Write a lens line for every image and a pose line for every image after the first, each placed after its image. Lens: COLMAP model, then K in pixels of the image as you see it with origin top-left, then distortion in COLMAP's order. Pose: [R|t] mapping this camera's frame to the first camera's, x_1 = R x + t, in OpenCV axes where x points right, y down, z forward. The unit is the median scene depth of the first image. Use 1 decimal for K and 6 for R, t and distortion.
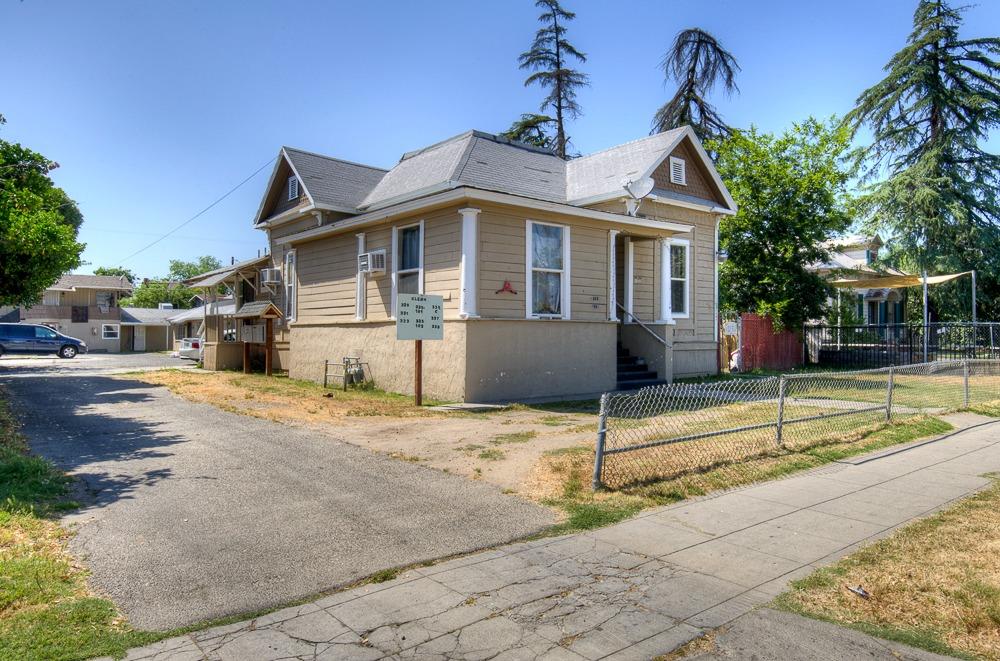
lens RADIAL K [[678.3, 0, 500.0], [0, 678.3, 330.5], [0, 0, 1]] dist [0.020933, -0.016025]
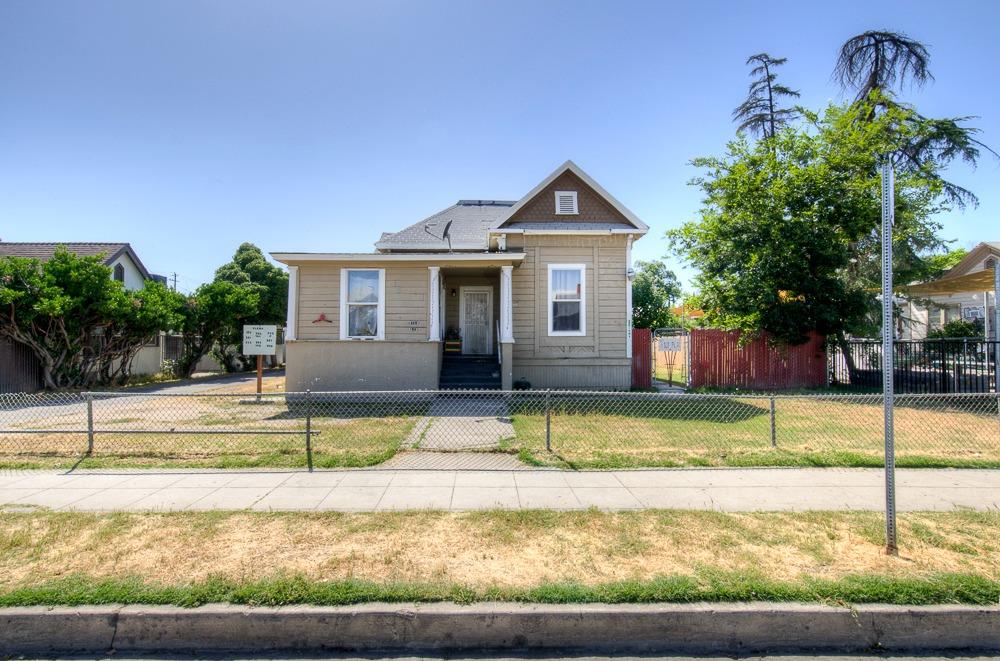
lens RADIAL K [[451.7, 0, 495.9], [0, 451.7, 329.2], [0, 0, 1]] dist [0.000041, 0.000209]
pose [[0.754983, -0.015535, -0.655561, 0.301105], [0.002336, 0.999777, -0.021000, -0.006475], [0.655741, 0.014323, 0.754850, 0.172929]]
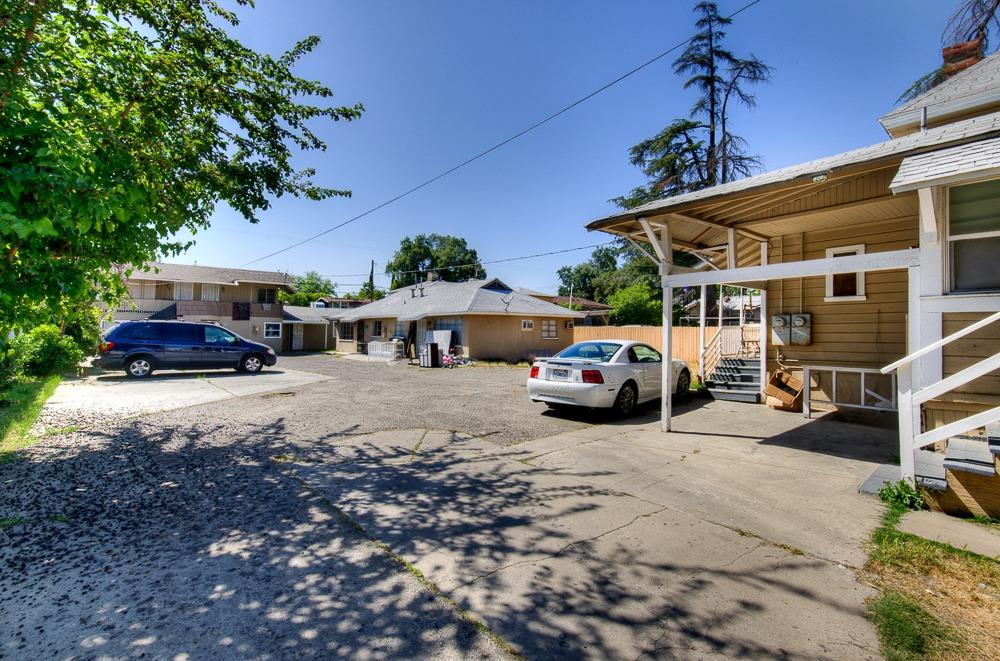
lens RADIAL K [[451.7, 0, 495.9], [0, 451.7, 329.2], [0, 0, 1]] dist [0.000041, 0.000209]
pose [[0.999912, 0.011066, 0.007364, -0.310954], [-0.011070, 0.999939, 0.000571, -0.004153], [-0.007357, -0.000652, 0.999973, 0.435784]]
